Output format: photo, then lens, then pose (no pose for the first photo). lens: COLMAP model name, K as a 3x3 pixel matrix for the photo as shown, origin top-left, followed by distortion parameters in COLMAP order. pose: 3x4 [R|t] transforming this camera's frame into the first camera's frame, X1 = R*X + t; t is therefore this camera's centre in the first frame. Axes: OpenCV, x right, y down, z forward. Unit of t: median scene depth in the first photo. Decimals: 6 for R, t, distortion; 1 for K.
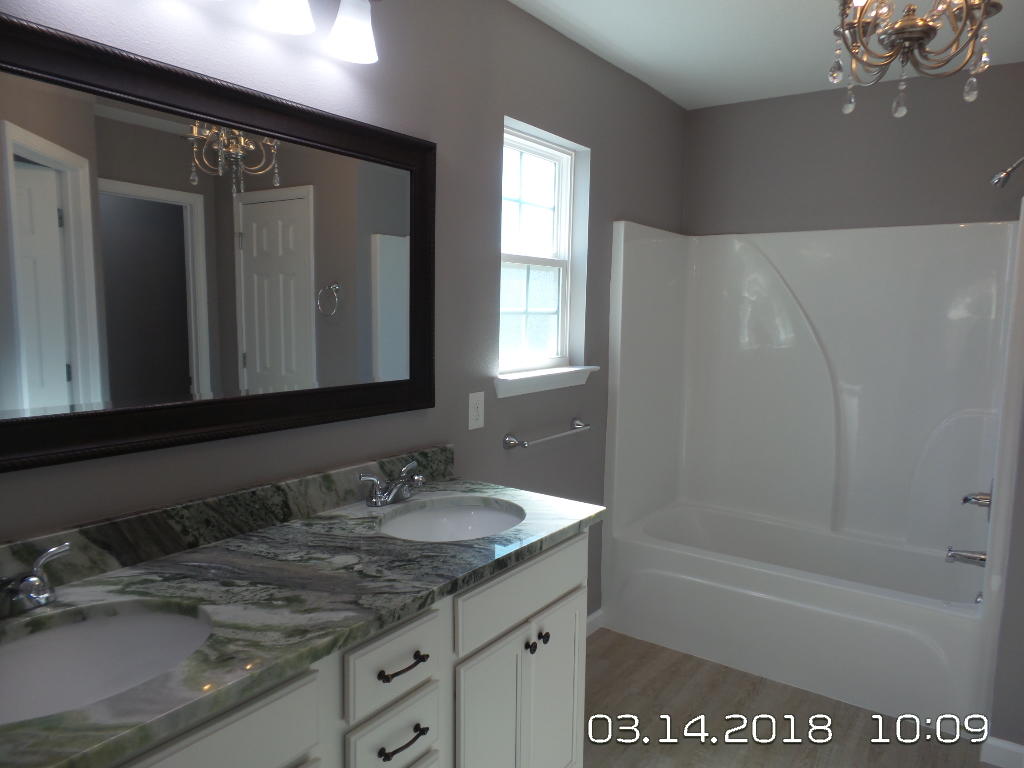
lens RADIAL K [[708.4, 0, 513.7], [0, 708.4, 395.3], [0, 0, 1]] dist [-0.004111, 0.006109]
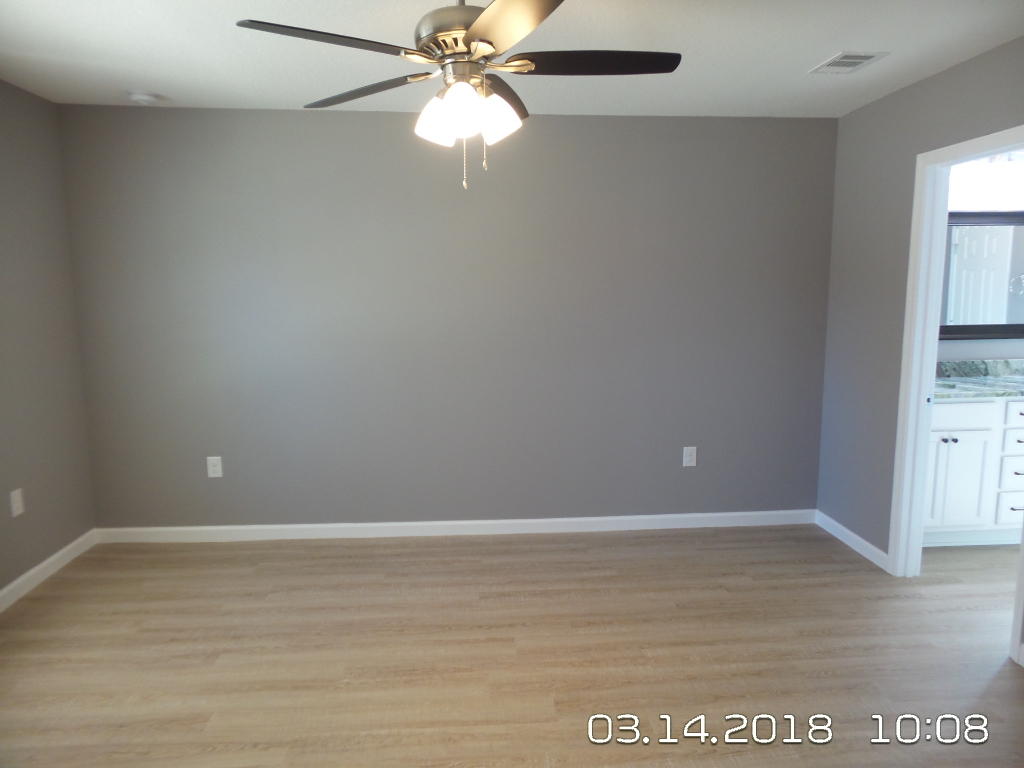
lens RADIAL K [[683.6, 0, 514.4], [0, 683.6, 405.0], [0, 0, 1]] dist [-0.001672, -0.001729]
pose [[0.630365, 0.093859, -0.770604, 0.510075], [-0.067128, 0.995536, 0.066344, 0.235324], [0.773391, 0.009908, 0.633852, -1.861593]]
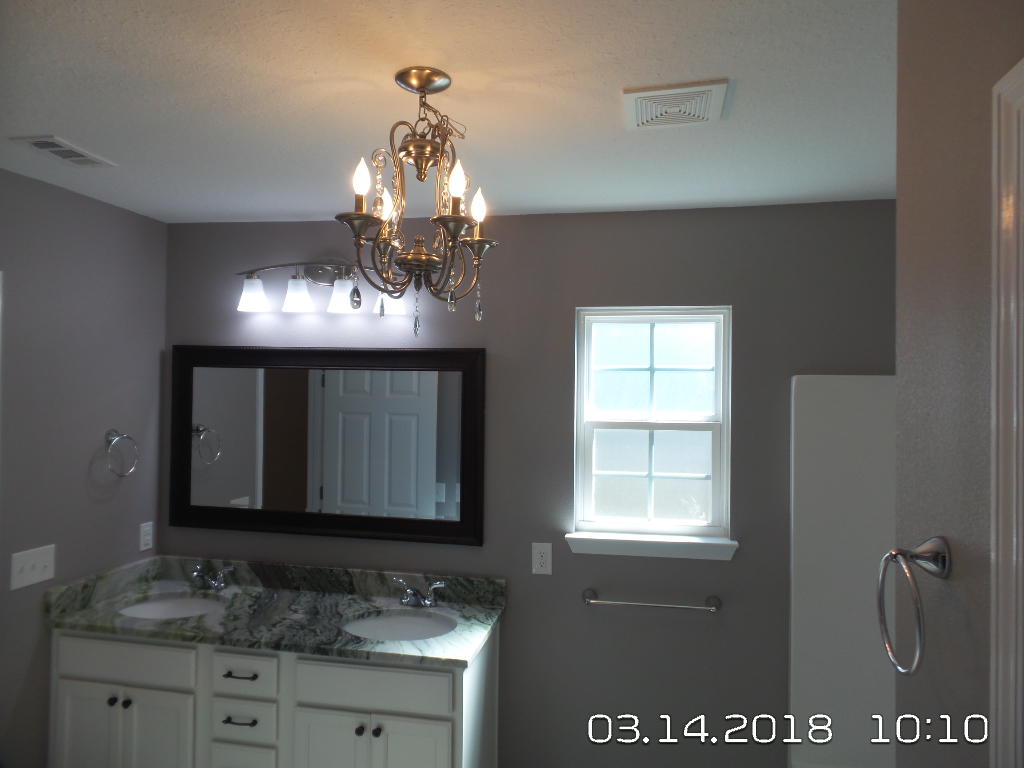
lens RADIAL K [[708.4, 0, 513.7], [0, 708.4, 395.3], [0, 0, 1]] dist [-0.004111, 0.006109]
pose [[0.400667, -0.012551, -0.916138, 1.375839], [-0.123176, 0.990091, -0.067435, -0.220701], [0.907906, 0.139866, 0.395151, 0.635512]]
